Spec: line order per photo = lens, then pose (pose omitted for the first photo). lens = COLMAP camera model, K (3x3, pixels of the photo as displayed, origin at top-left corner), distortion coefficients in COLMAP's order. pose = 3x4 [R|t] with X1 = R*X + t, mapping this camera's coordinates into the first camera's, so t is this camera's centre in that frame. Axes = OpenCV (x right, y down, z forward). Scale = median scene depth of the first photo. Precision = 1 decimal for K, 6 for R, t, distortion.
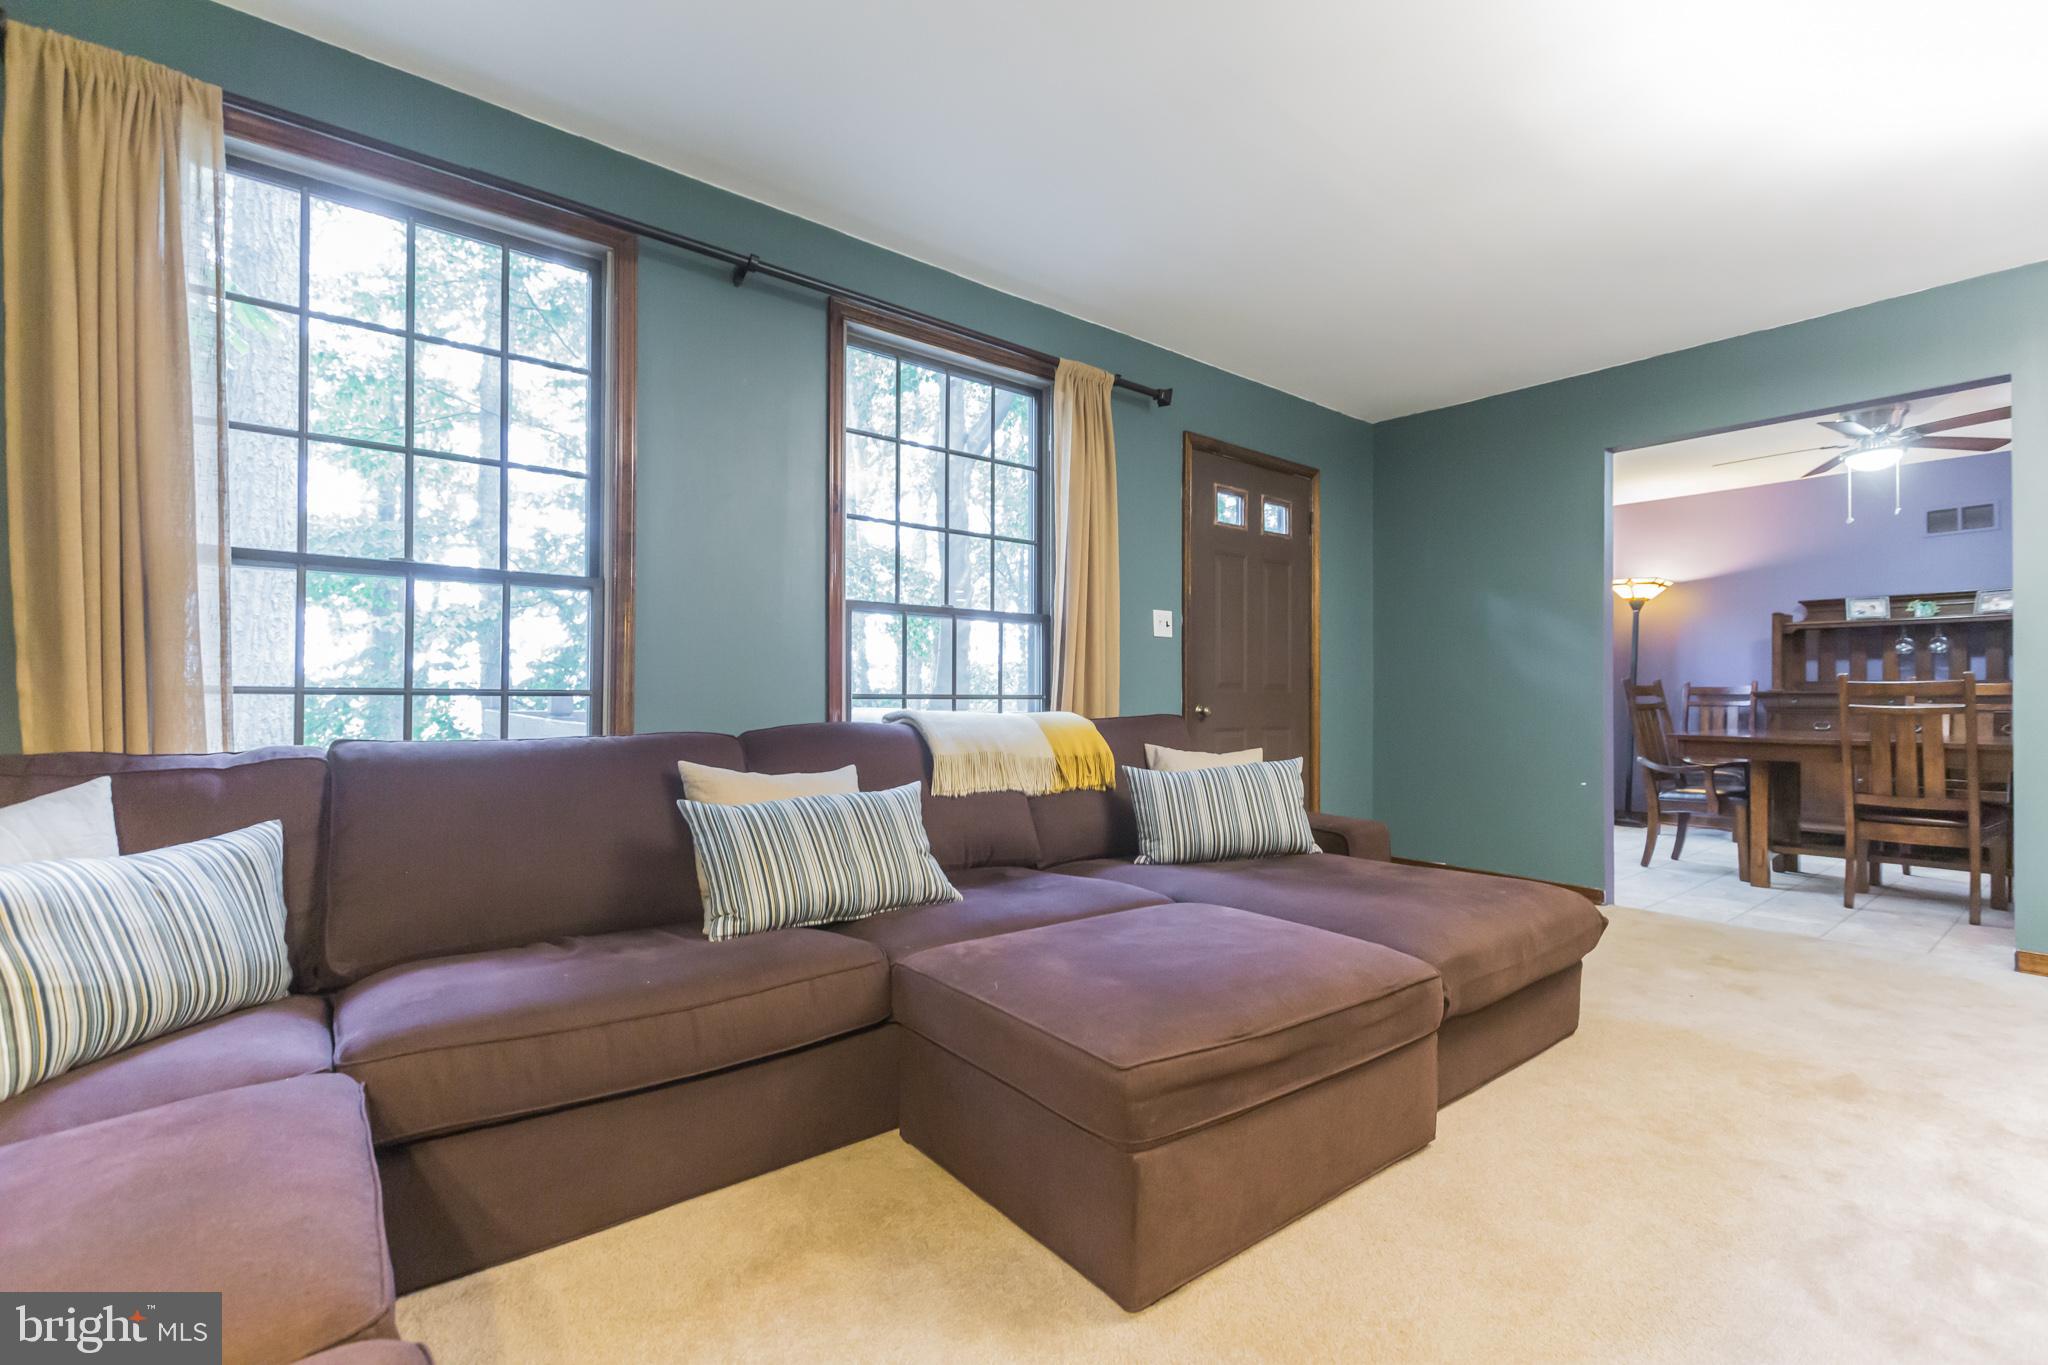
lens RADIAL K [[918.4, 0, 1013.5], [0, 918.4, 698.1], [0, 0, 1]] dist [-0.000160, 0.002696]
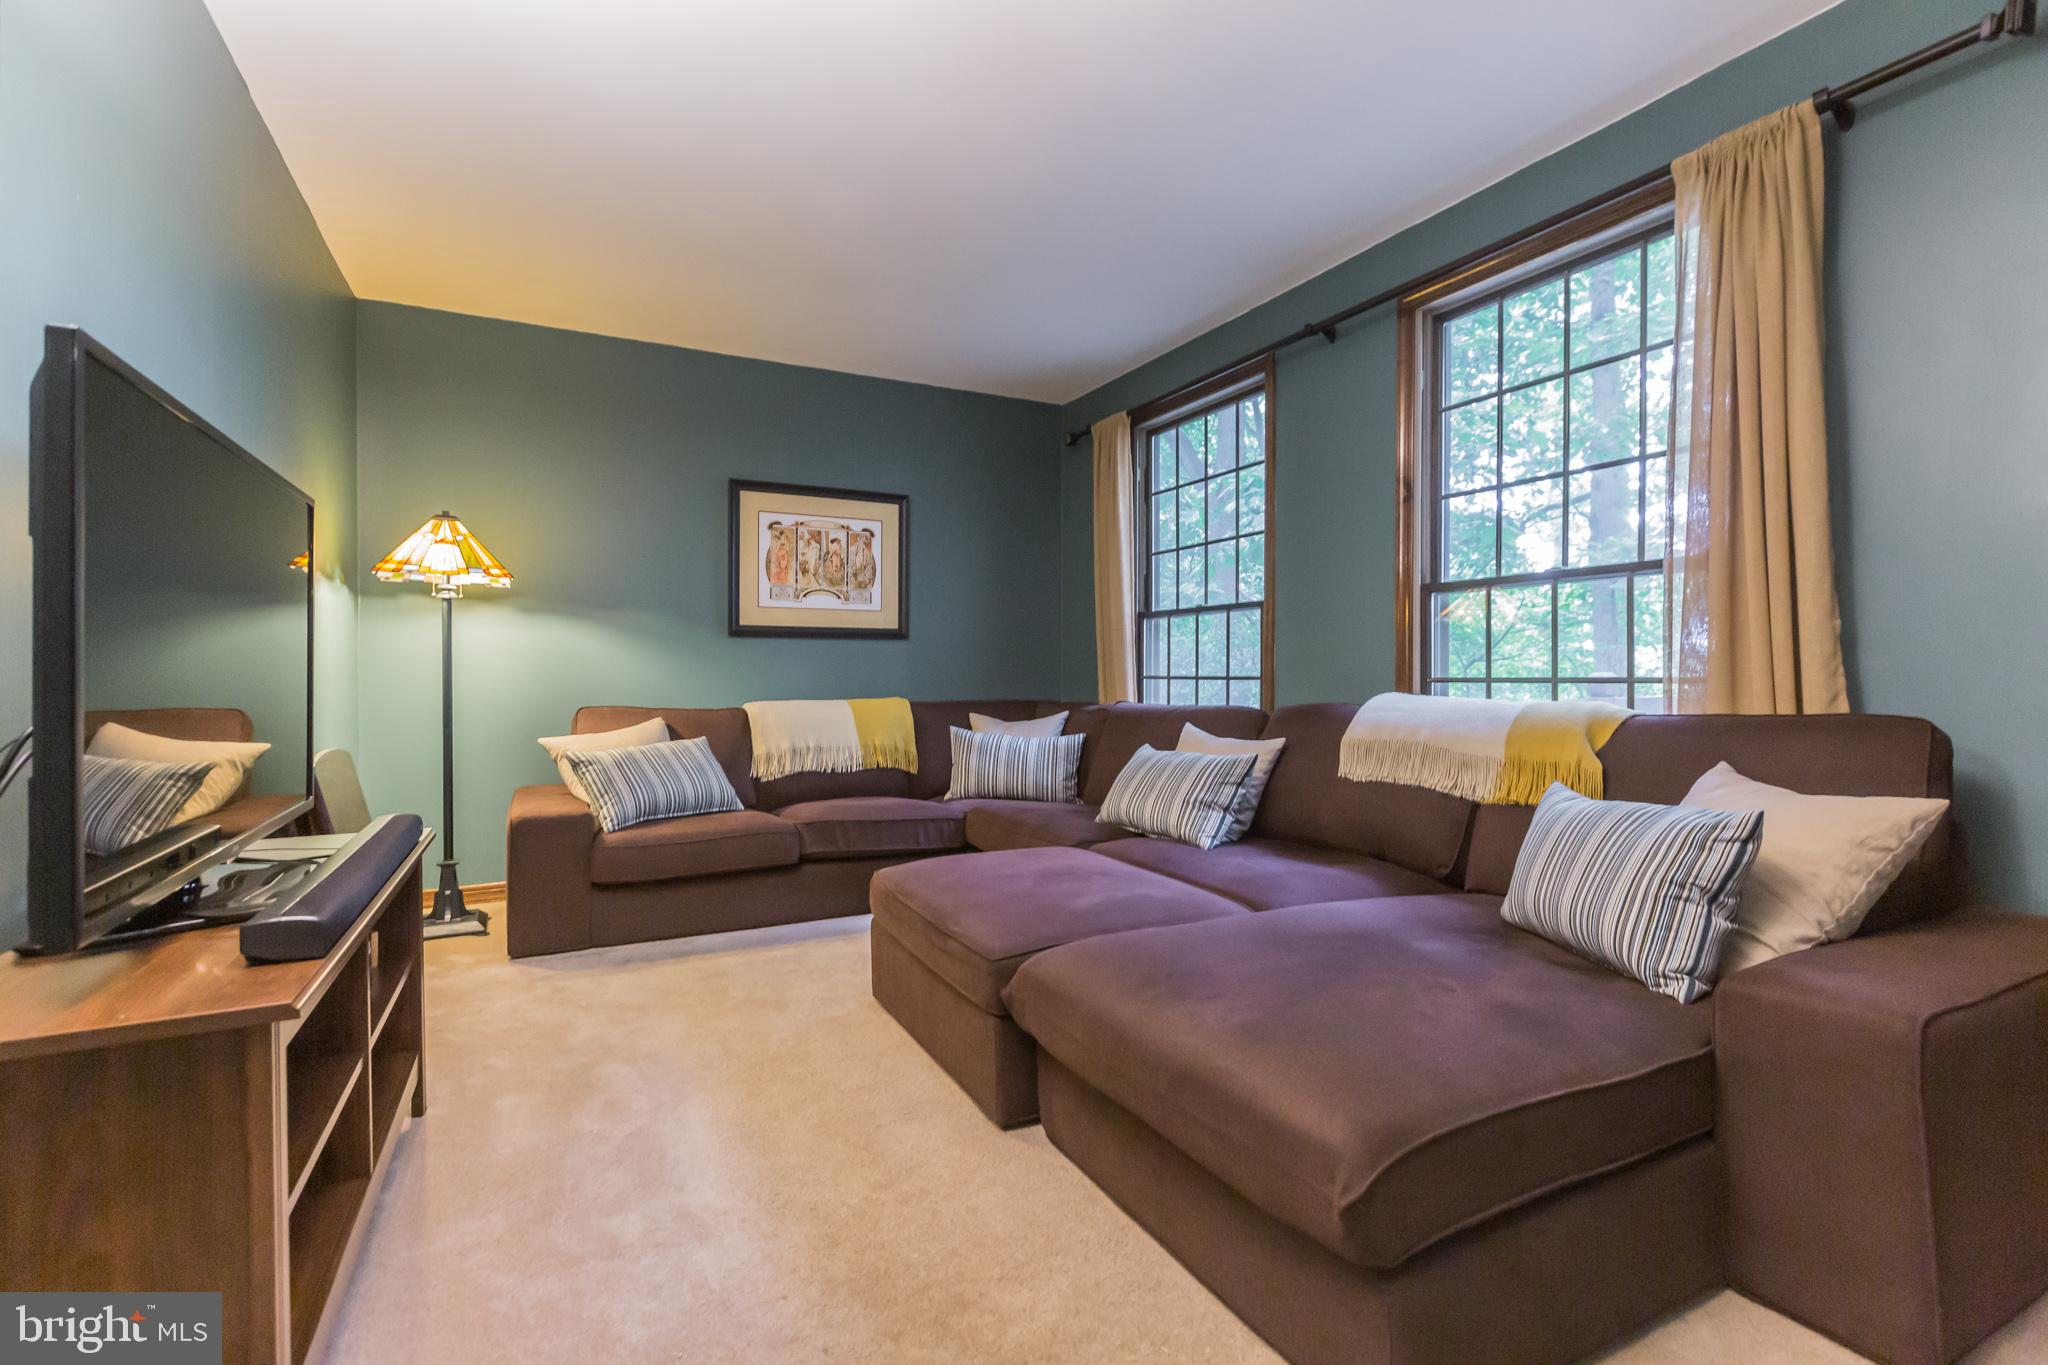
lens RADIAL K [[918.4, 0, 1016.7], [0, 918.4, 679.9], [0, 0, 1]] dist [-0.000160, 0.002696]
pose [[-0.204263, 0.001688, -0.978915, 1.114462], [0.003085, 0.999995, 0.001080, -0.004851], [0.978911, -0.002799, -0.204267, 0.953695]]
